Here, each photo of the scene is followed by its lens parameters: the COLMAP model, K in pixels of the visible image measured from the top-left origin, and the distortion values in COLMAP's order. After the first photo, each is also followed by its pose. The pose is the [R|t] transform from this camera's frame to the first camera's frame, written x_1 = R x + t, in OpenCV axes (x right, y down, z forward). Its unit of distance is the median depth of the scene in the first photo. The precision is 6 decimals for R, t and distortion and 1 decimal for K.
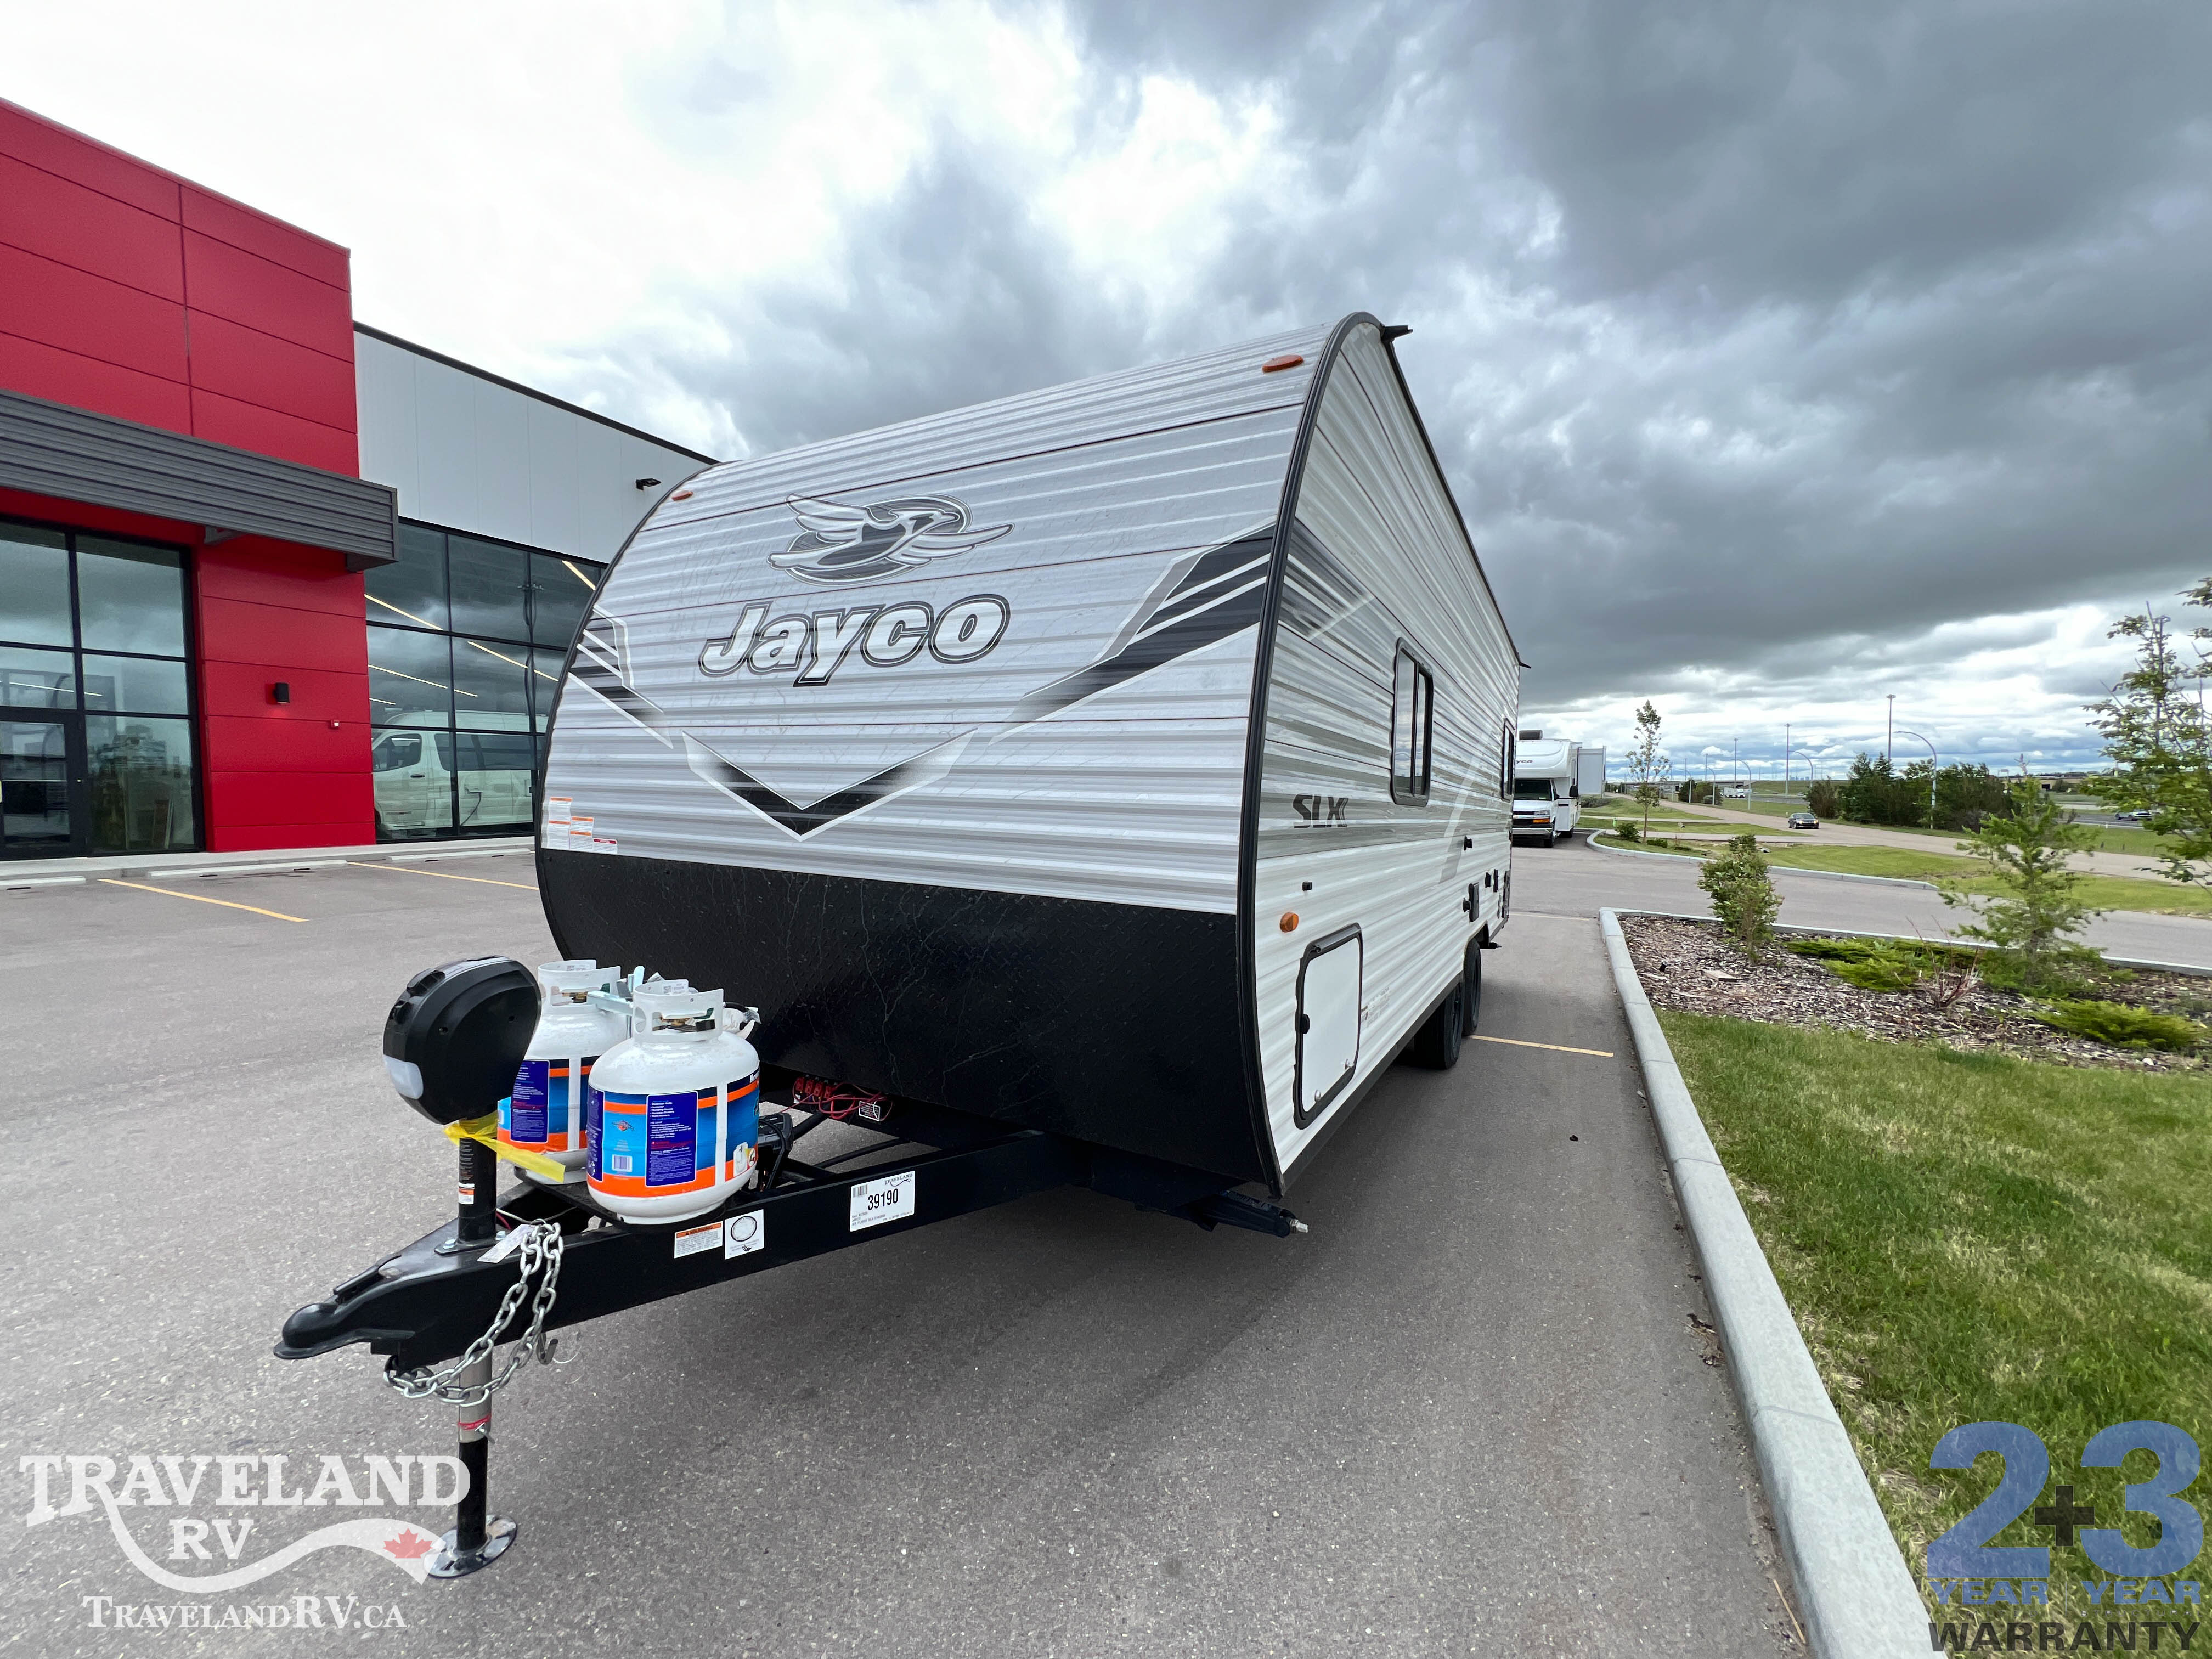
lens RADIAL K [[881.0, 0, 1097.1], [0, 881.0, 834.2], [0, 0, 1]] dist [-0.001254, 0.000506]
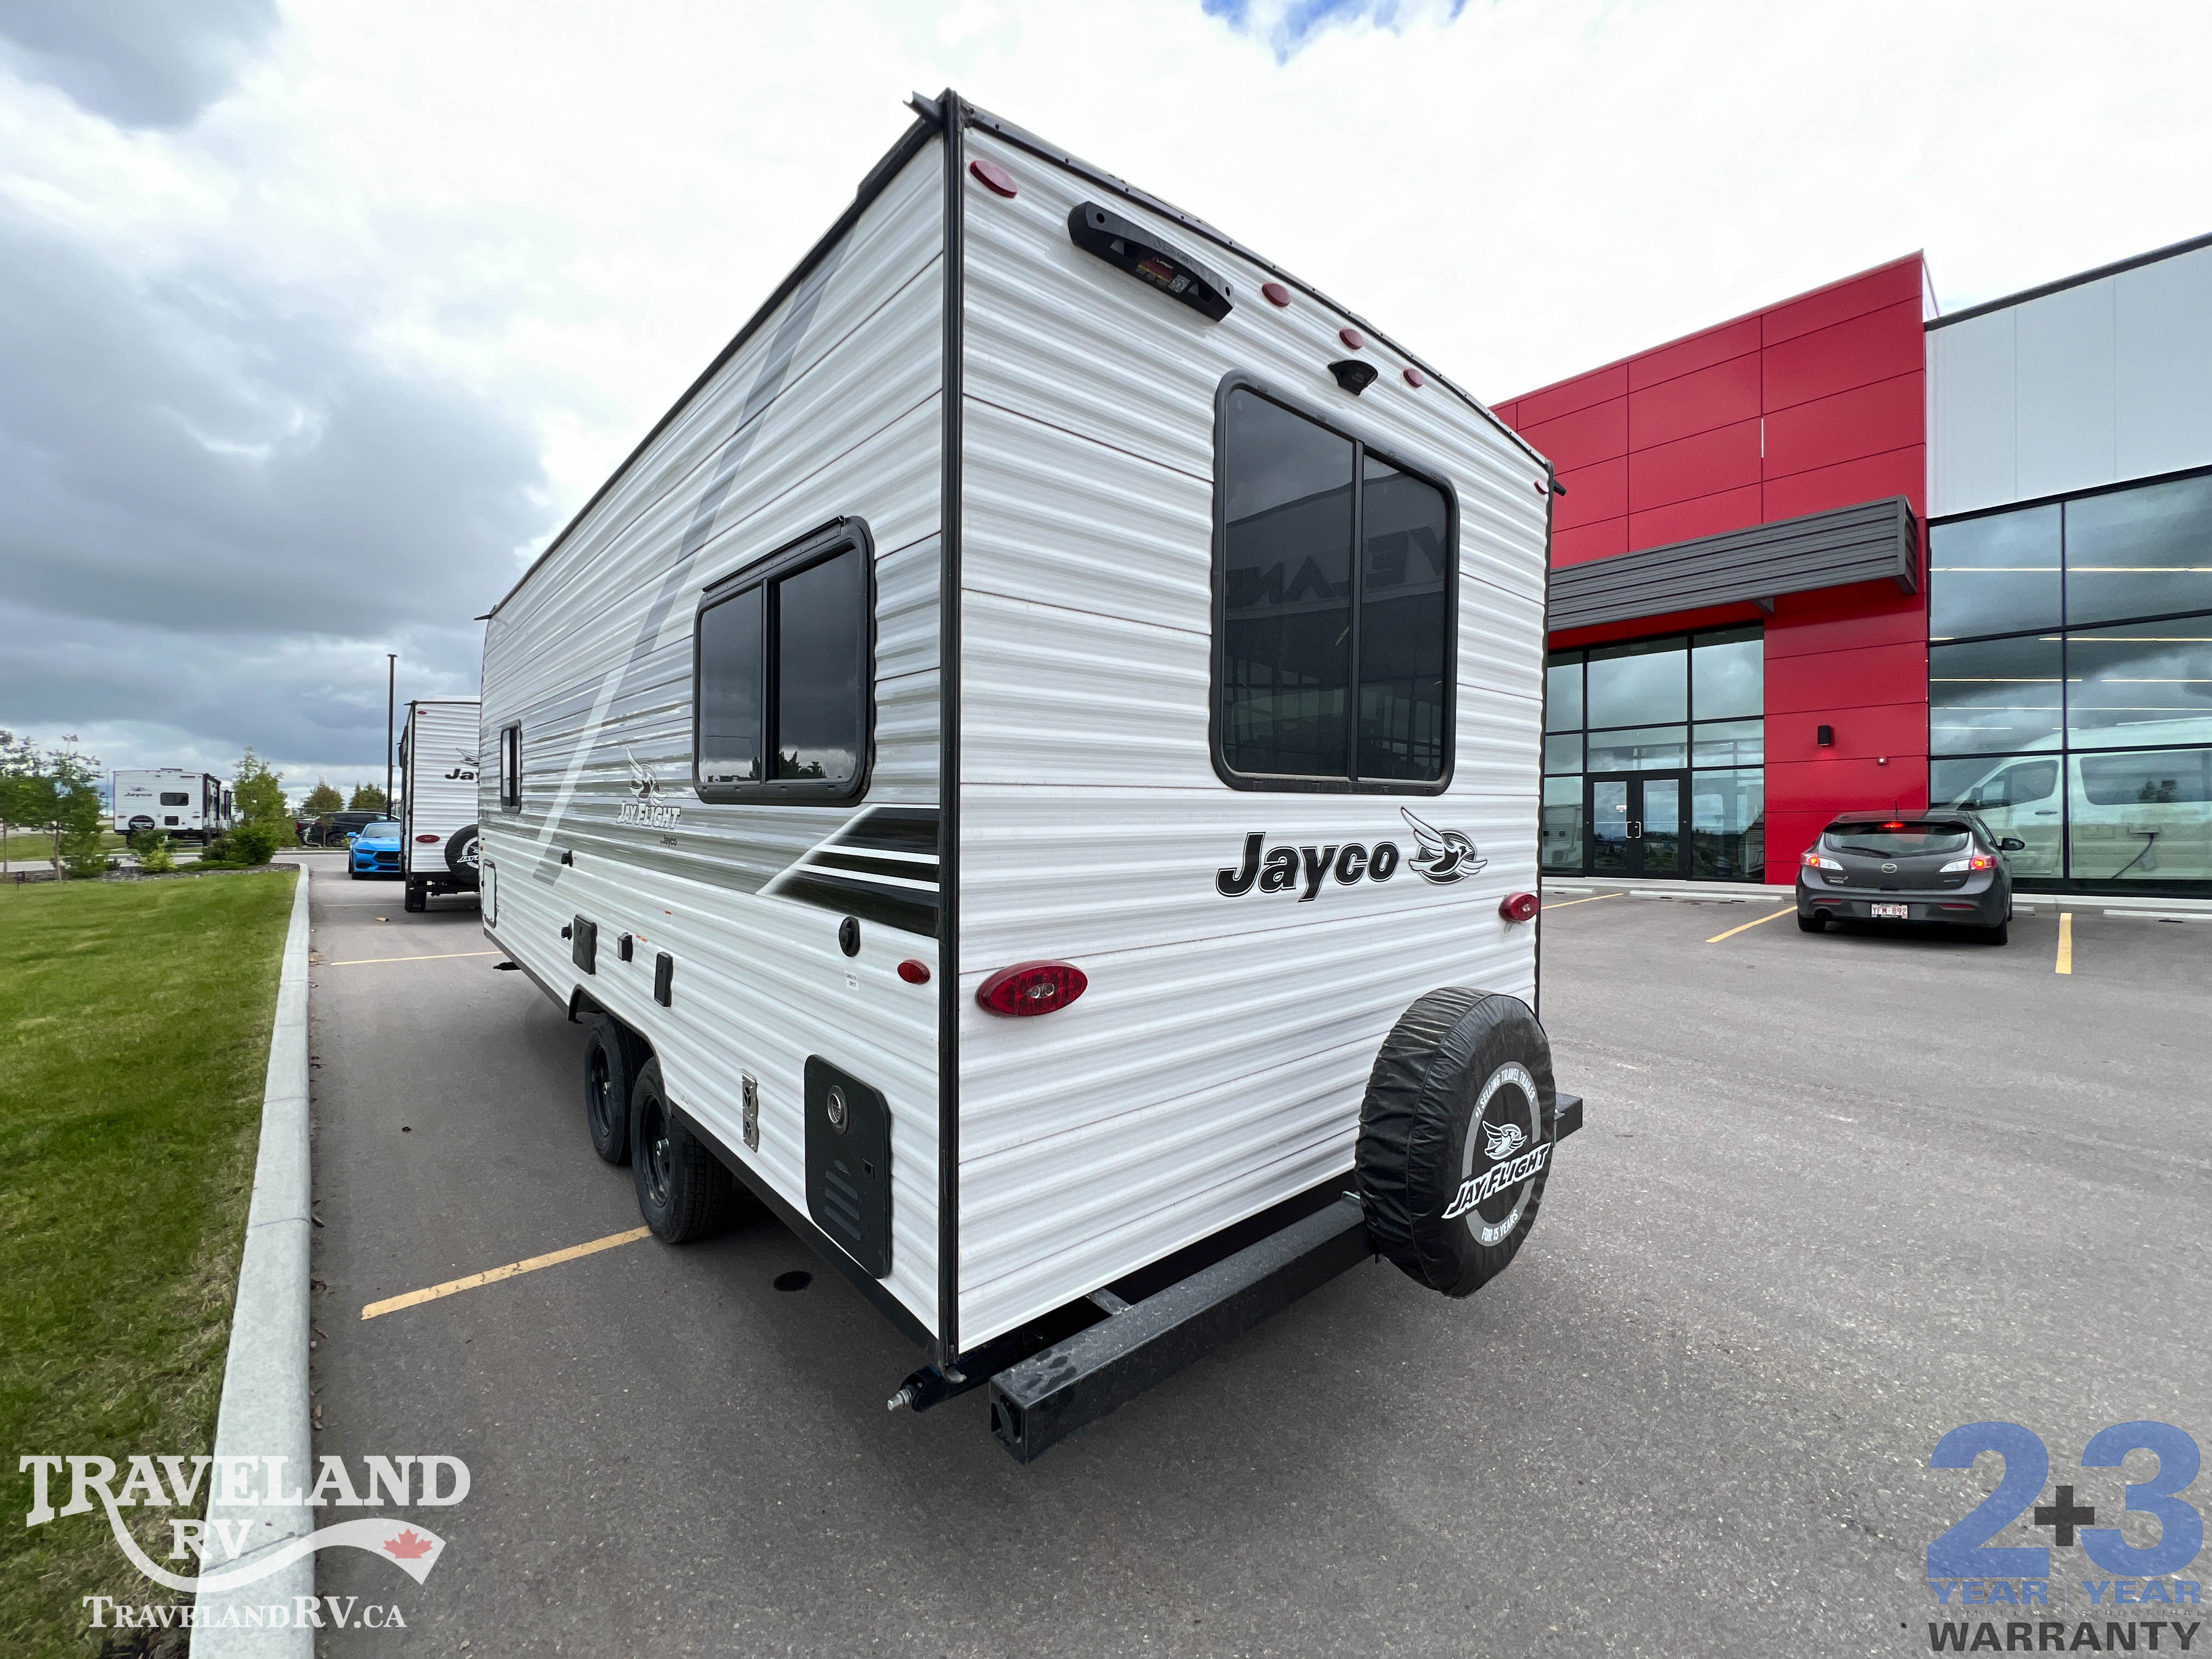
lens RADIAL K [[881.0, 0, 1099.7], [0, 881.0, 820.0], [0, 0, 1]] dist [-0.001254, 0.000506]
pose [[-0.340140, -0.015169, -0.940252, 1.645467], [-0.055015, 0.998478, 0.003794, -0.091631], [0.938764, 0.053018, -0.340457, 2.773922]]
